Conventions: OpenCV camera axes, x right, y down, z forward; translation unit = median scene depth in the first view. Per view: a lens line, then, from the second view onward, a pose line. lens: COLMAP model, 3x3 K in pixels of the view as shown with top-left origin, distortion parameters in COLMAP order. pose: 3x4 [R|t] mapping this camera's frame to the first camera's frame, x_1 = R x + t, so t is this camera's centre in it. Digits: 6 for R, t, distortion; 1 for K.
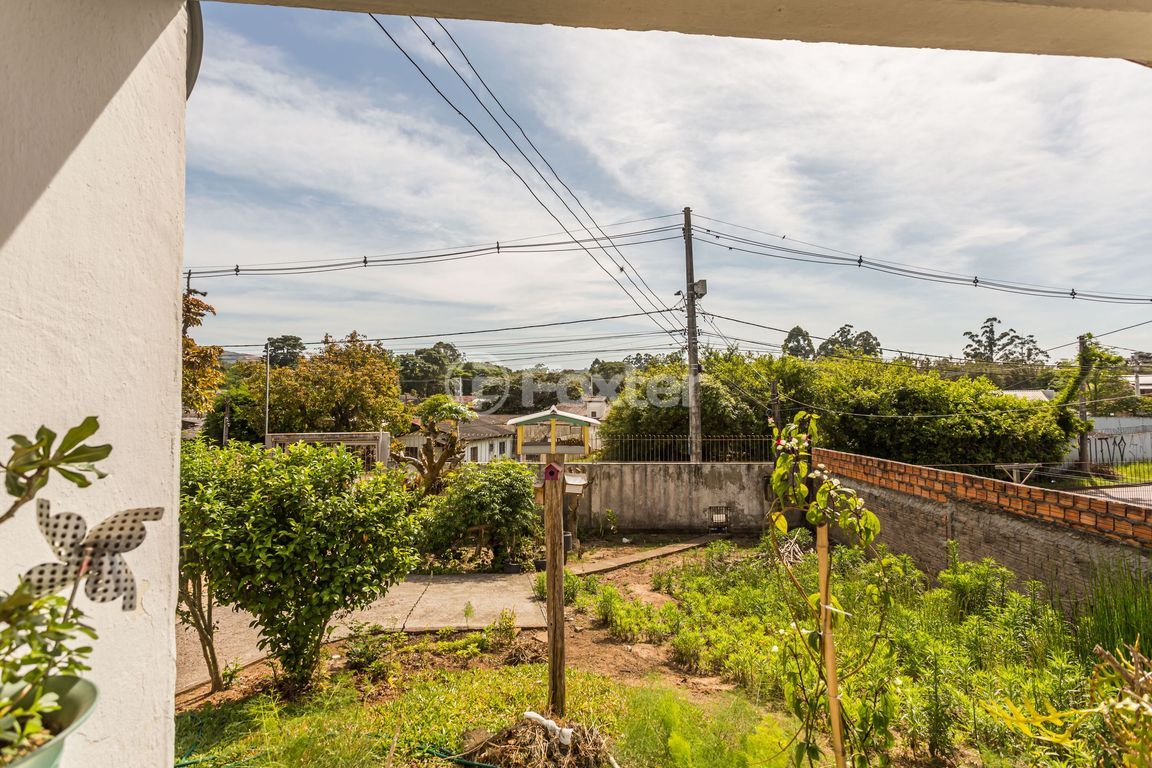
lens RADIAL K [[547.4, 0, 575.2], [0, 547.4, 373.5], [0, 0, 1]] dist [0.004074, 0.001739]
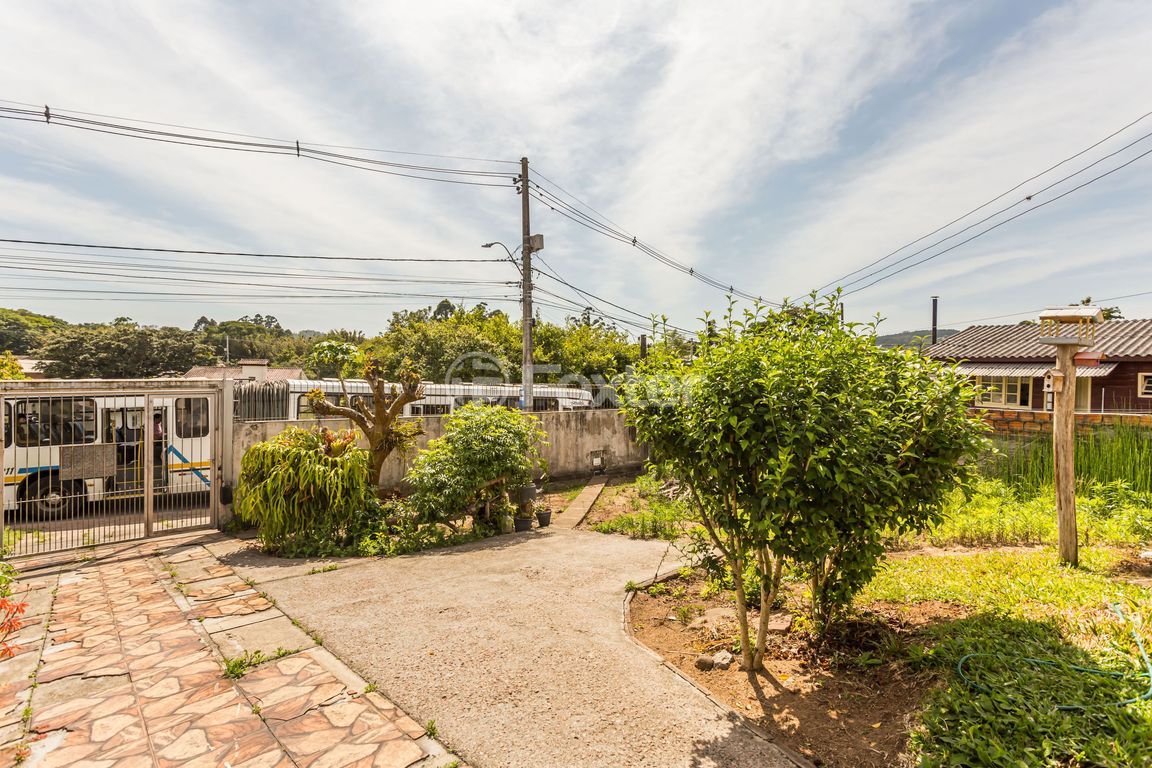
lens RADIAL K [[547.4, 0, 575.2], [0, 547.4, 373.5], [0, 0, 1]] dist [0.004074, 0.001739]
pose [[0.795573, 0.011480, 0.605750, -0.319587], [-0.043650, 0.998308, 0.038409, 0.041825], [-0.604284, -0.056998, 0.794728, 0.146348]]
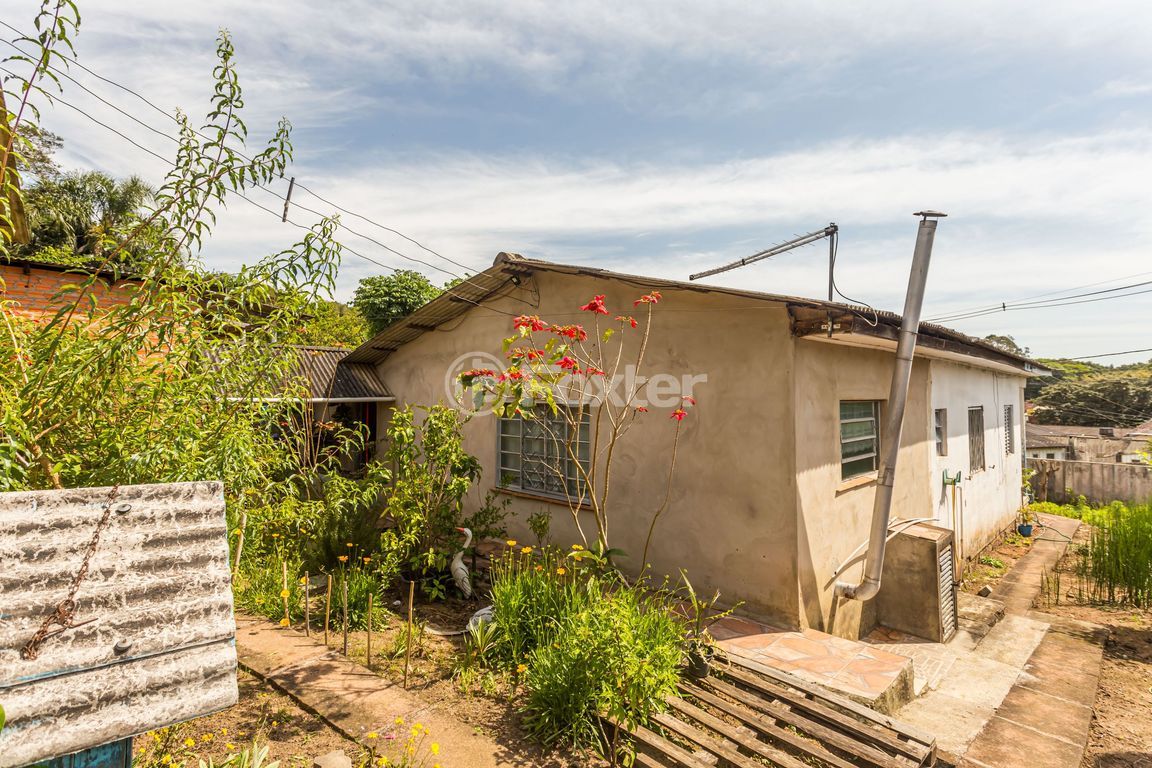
lens RADIAL K [[573.6, 0, 577.8], [0, 573.6, 374.9], [0, 0, 1]] dist [0.003558, 0.000467]
pose [[0.642643, -0.022951, -0.765822, 0.303574], [0.024359, 0.999658, -0.009517, -0.073455], [0.765779, -0.012538, 0.642982, -0.842311]]
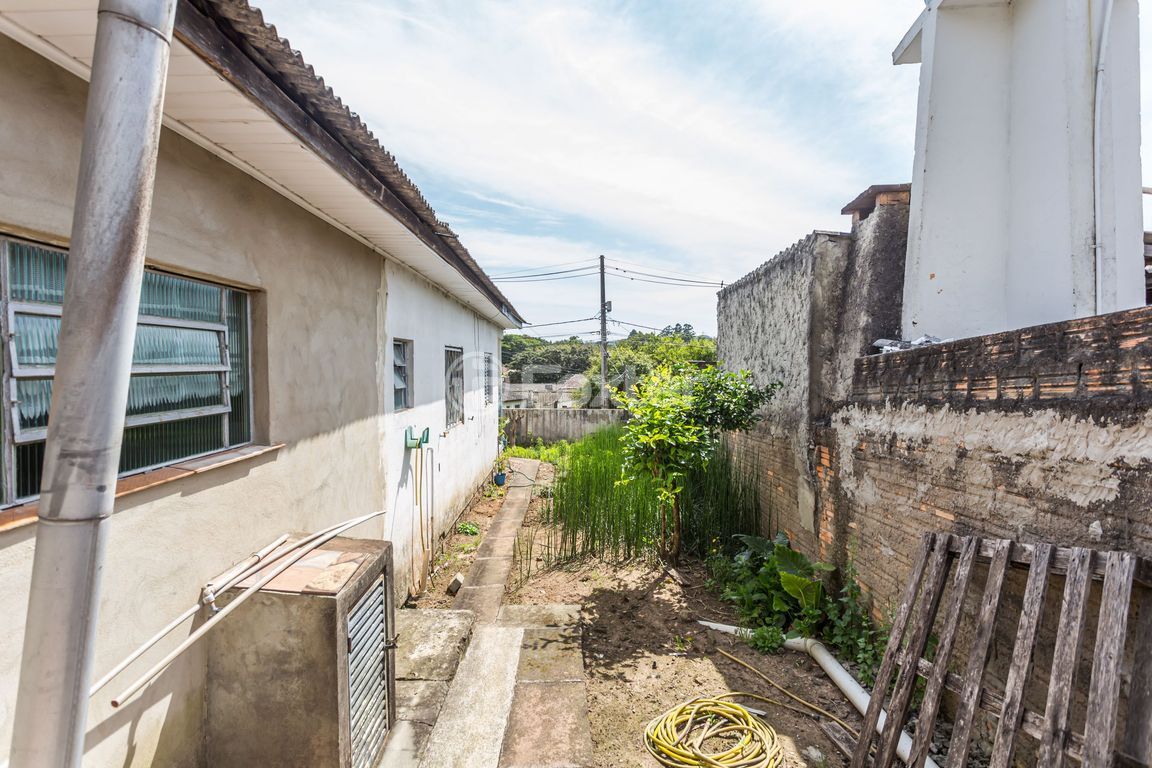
lens RADIAL K [[547.4, 0, 575.2], [0, 547.4, 373.5], [0, 0, 1]] dist [0.004074, 0.001739]
pose [[0.996838, 0.002718, -0.079417, 0.259566], [0.001664, 0.998481, 0.055066, -0.044430], [0.079446, -0.055024, 0.995319, -0.638588]]
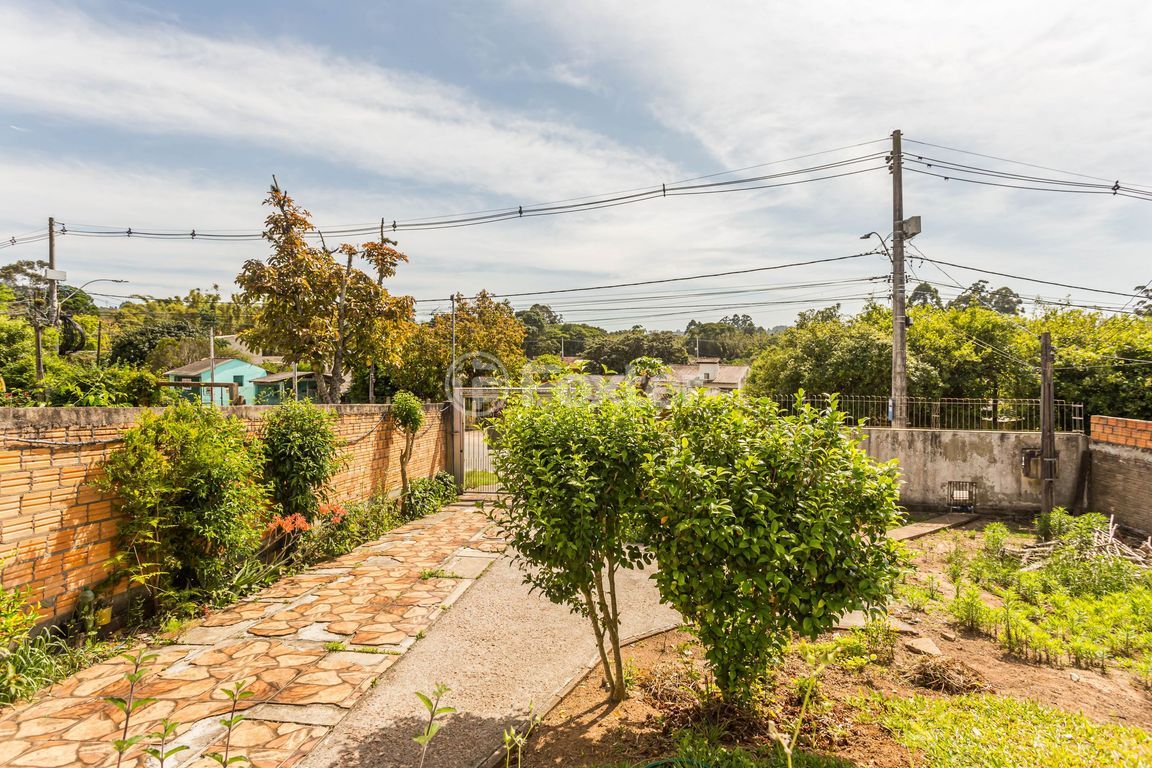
lens RADIAL K [[547.4, 0, 575.2], [0, 547.4, 373.5], [0, 0, 1]] dist [0.004074, 0.001739]
pose [[0.986454, 0.011391, -0.163640, -0.145603], [-0.000074, 0.997617, 0.068999, 0.013447], [0.164036, -0.068053, 0.984104, 0.059333]]
